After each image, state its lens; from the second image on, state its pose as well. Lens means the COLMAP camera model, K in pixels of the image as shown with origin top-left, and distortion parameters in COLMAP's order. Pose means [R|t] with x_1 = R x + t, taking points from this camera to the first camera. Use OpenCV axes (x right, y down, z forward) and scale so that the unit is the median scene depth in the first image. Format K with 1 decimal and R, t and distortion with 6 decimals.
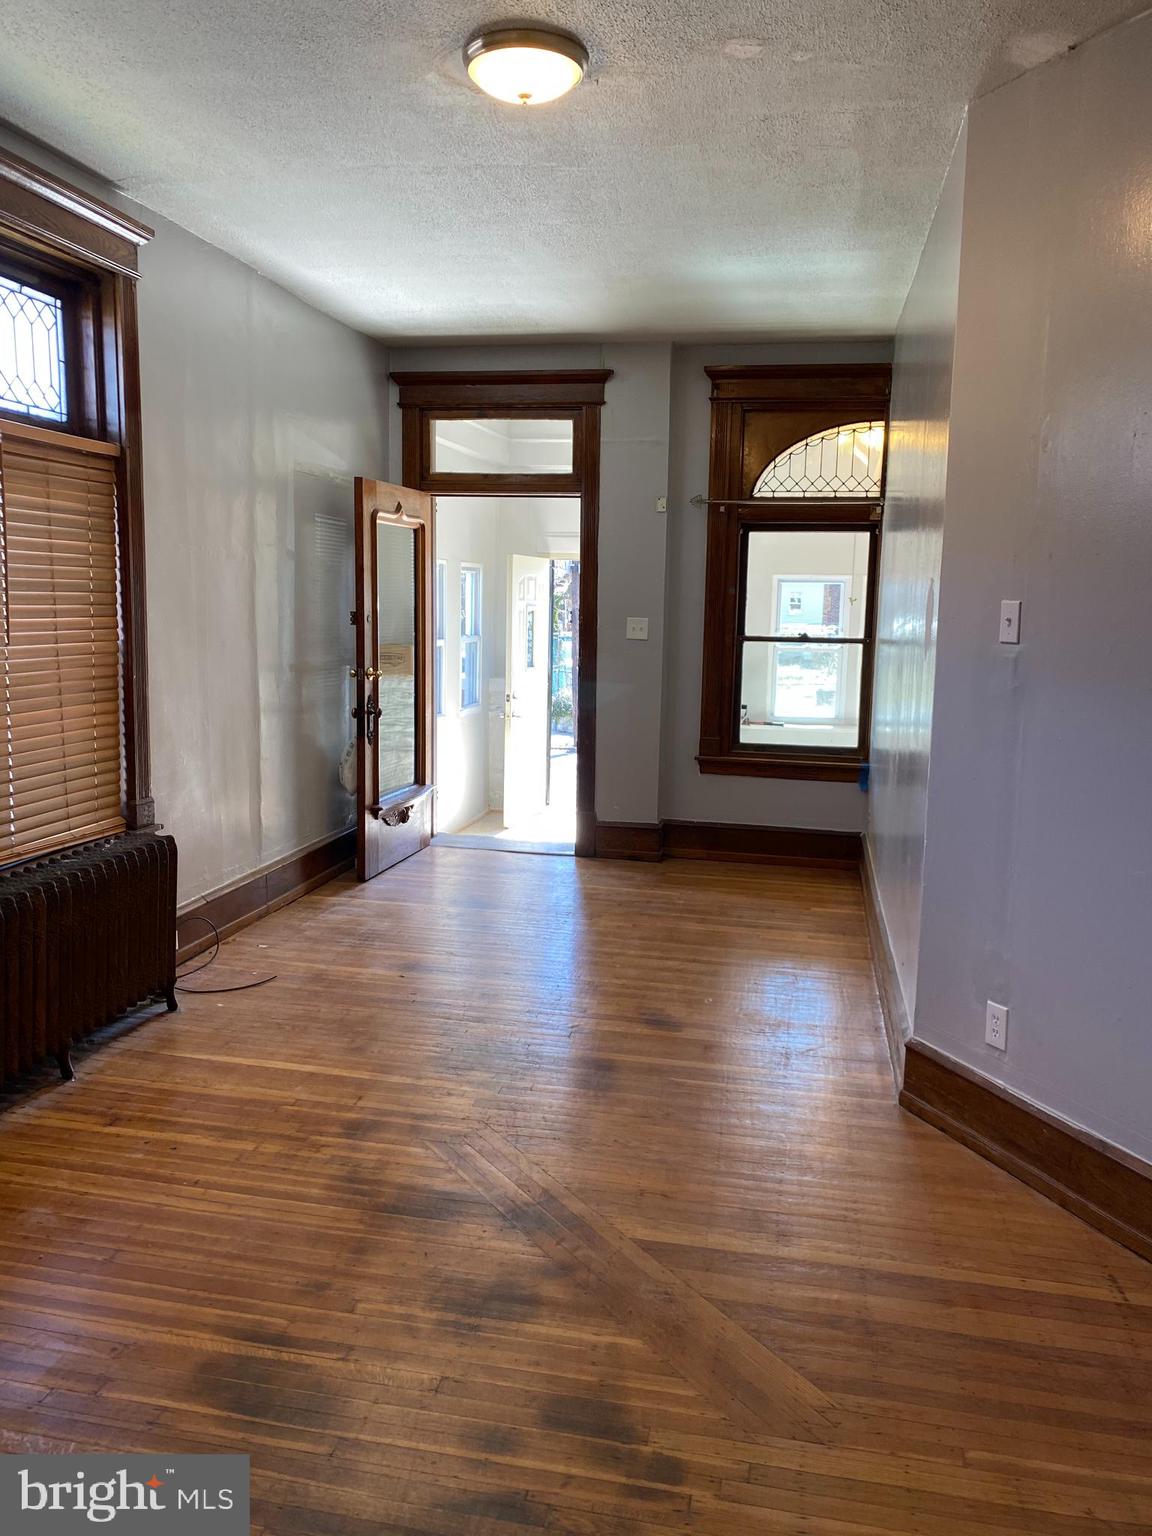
lens RADIAL K [[1166.5, 0, 576.9], [0, 1166.5, 755.1], [0, 0, 1]] dist [0.020134, -0.018797]
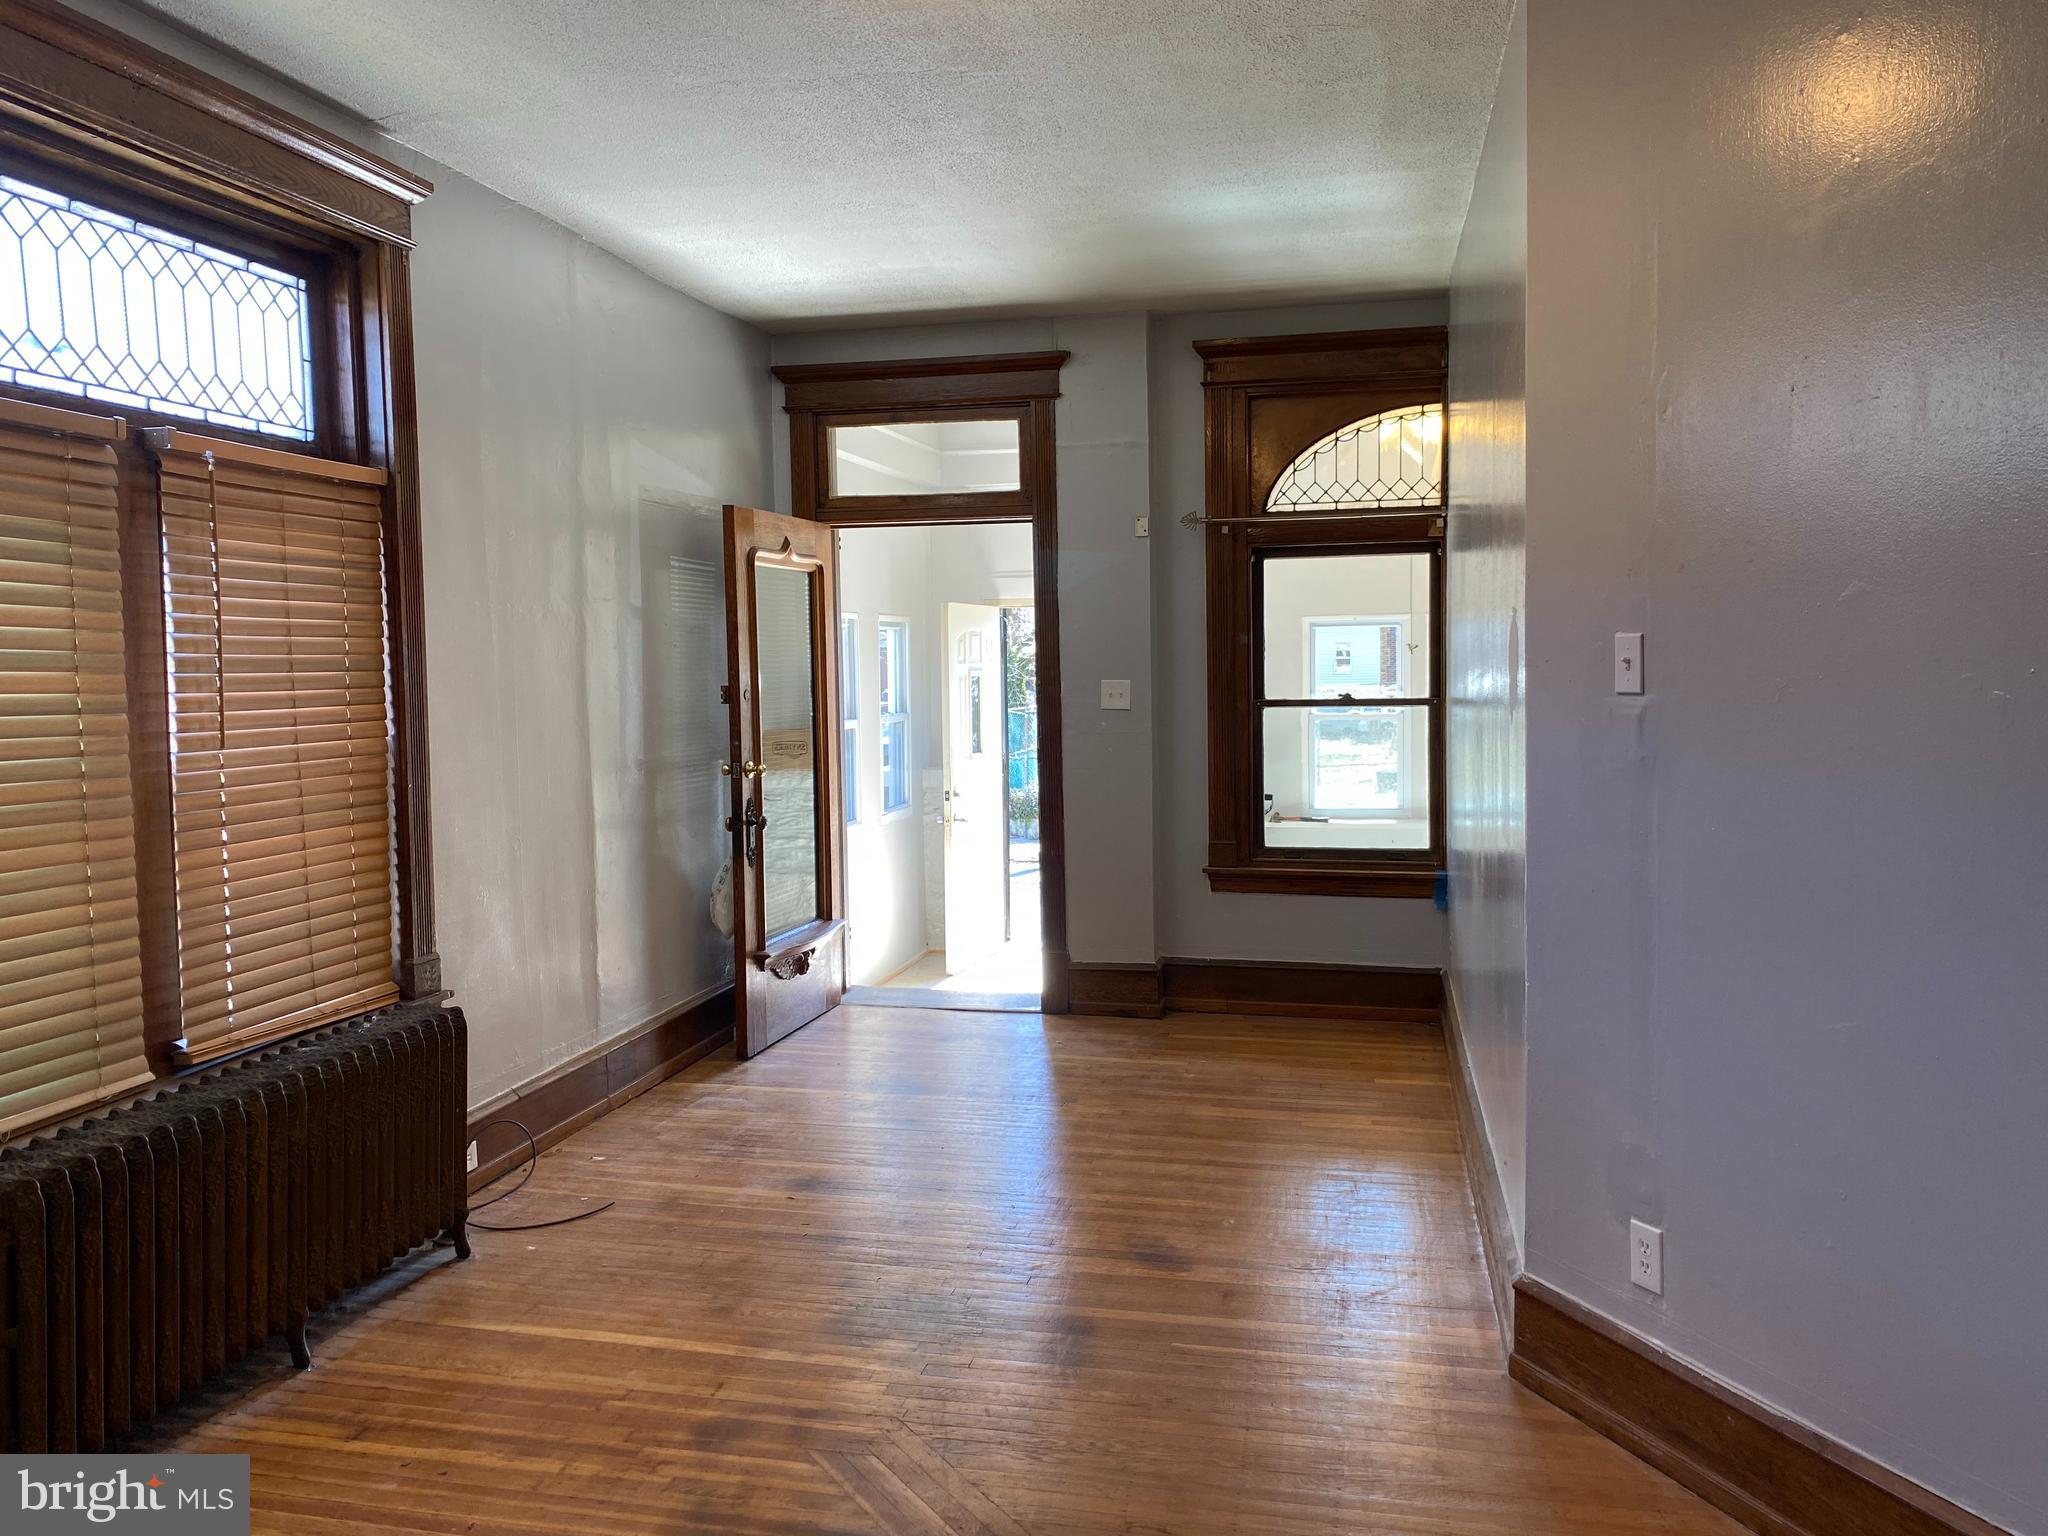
lens RADIAL K [[1555.3, 0, 1020.7], [0, 1555.3, 752.8], [0, 0, 1]] dist [0.020134, -0.018797]
pose [[0.999124, -0.034632, -0.023499, 0.022458], [0.032759, 0.996579, -0.075877, -0.002138], [0.026046, 0.075041, 0.996840, 0.054207]]
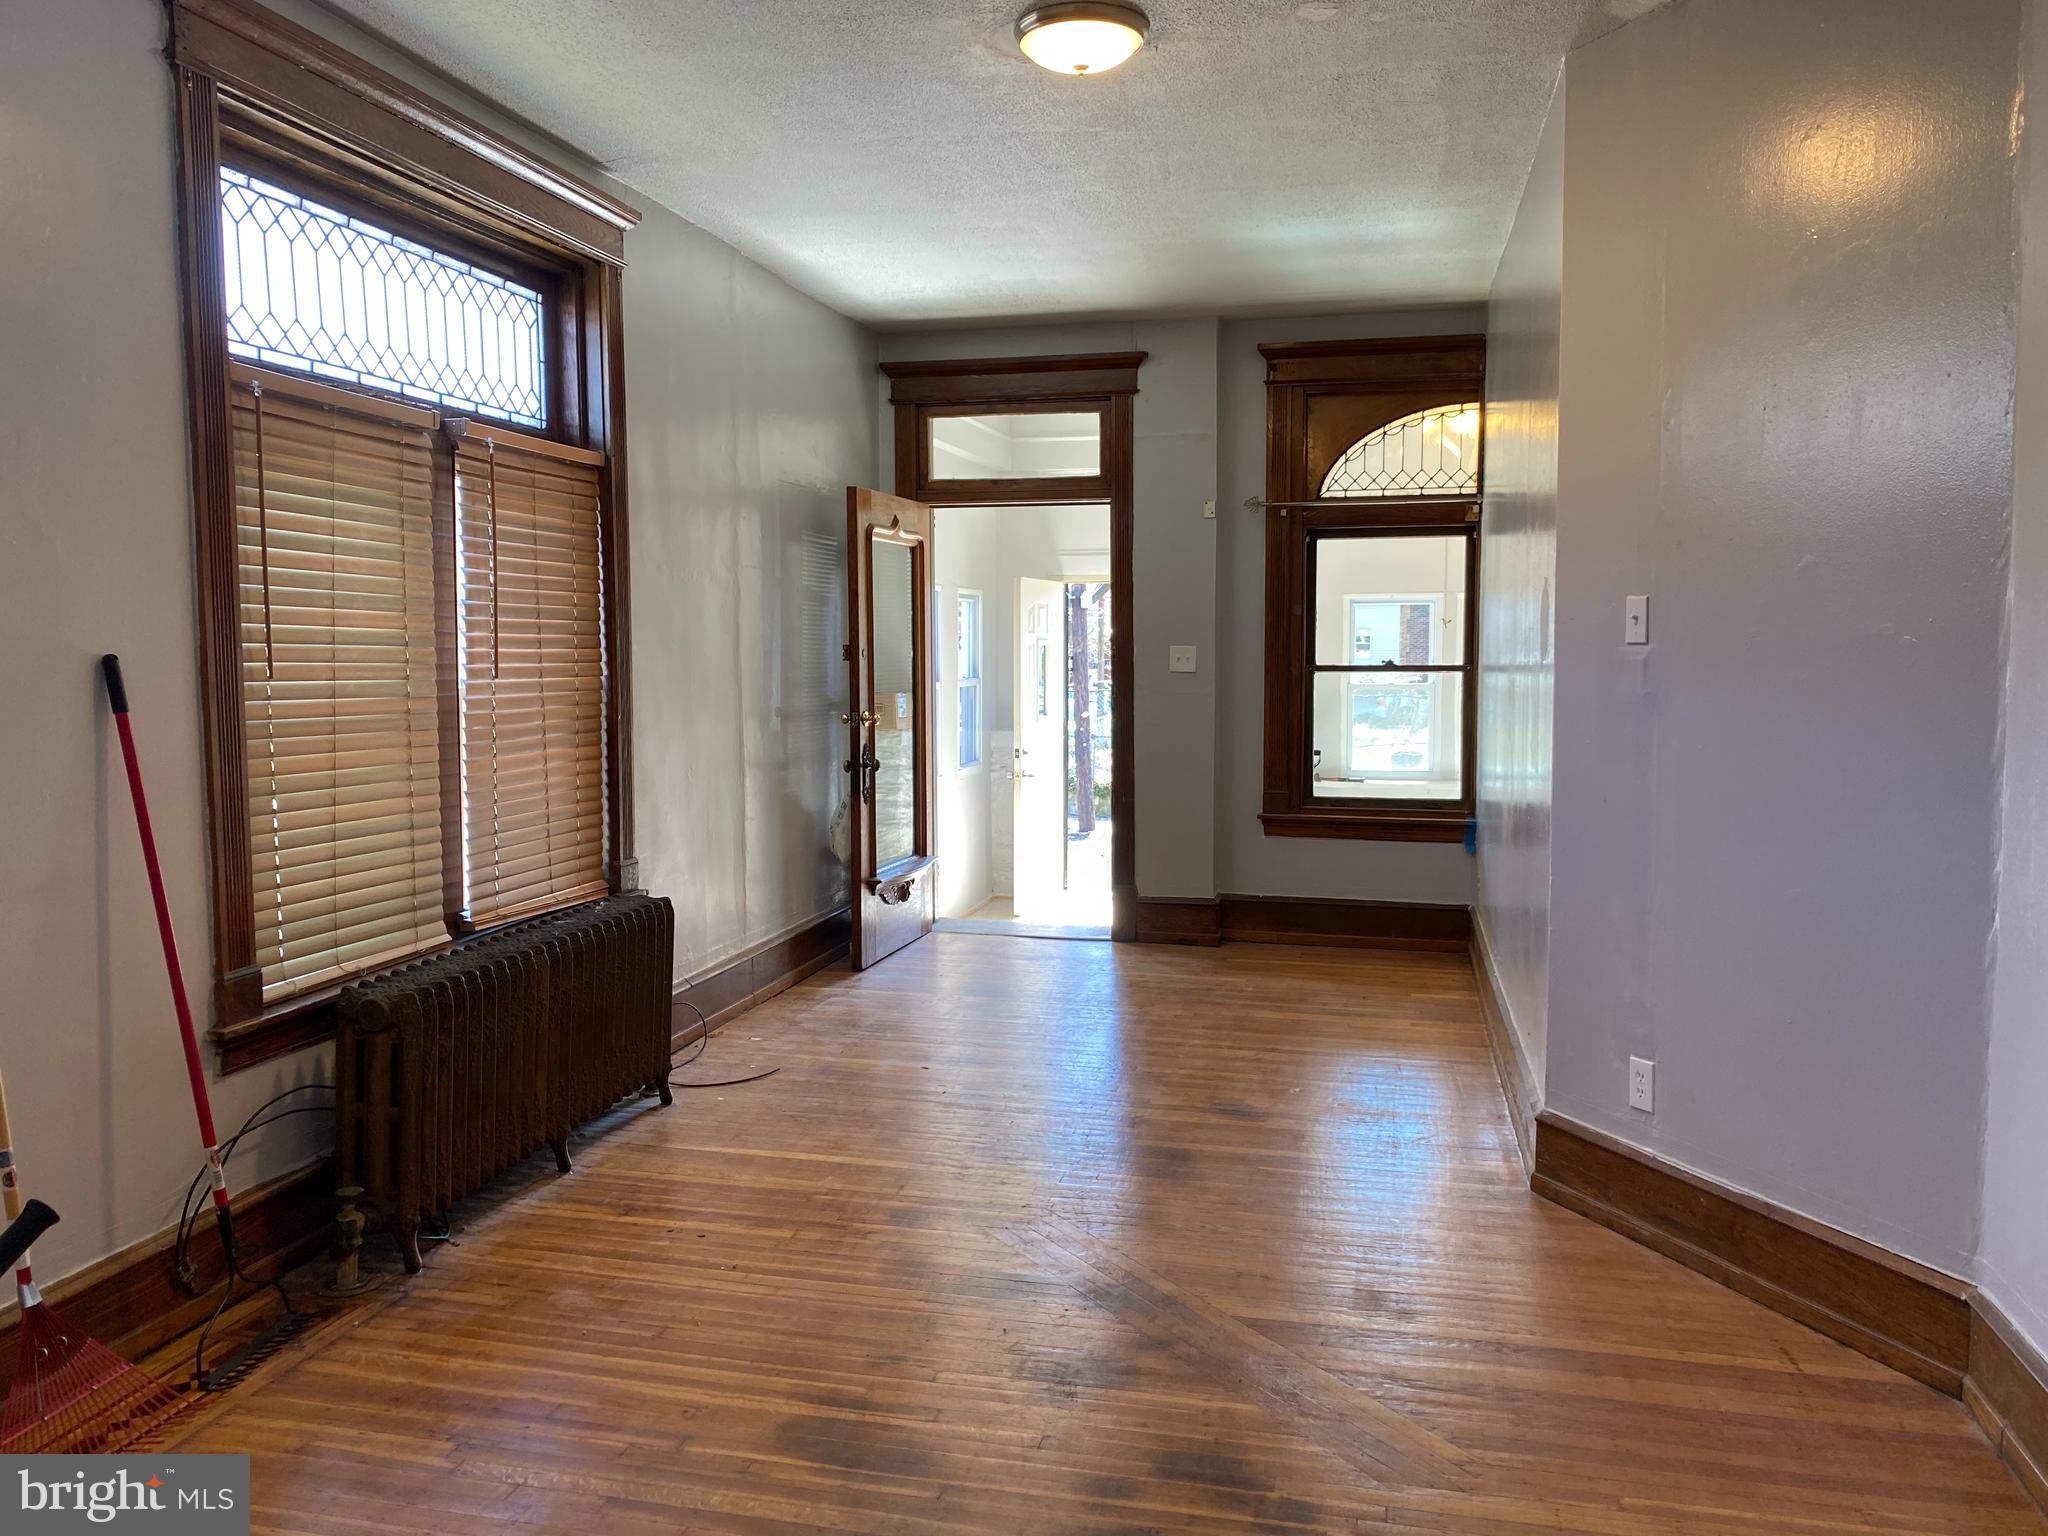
lens RADIAL K [[1555.3, 0, 1021.1], [0, 1555.3, 757.2], [0, 0, 1]] dist [0.020134, -0.018797]
pose [[0.999265, -0.020432, -0.032429, -0.046587], [0.018374, 0.997872, -0.062558, 0.042820], [0.033638, 0.061916, 0.997514, -0.147104]]
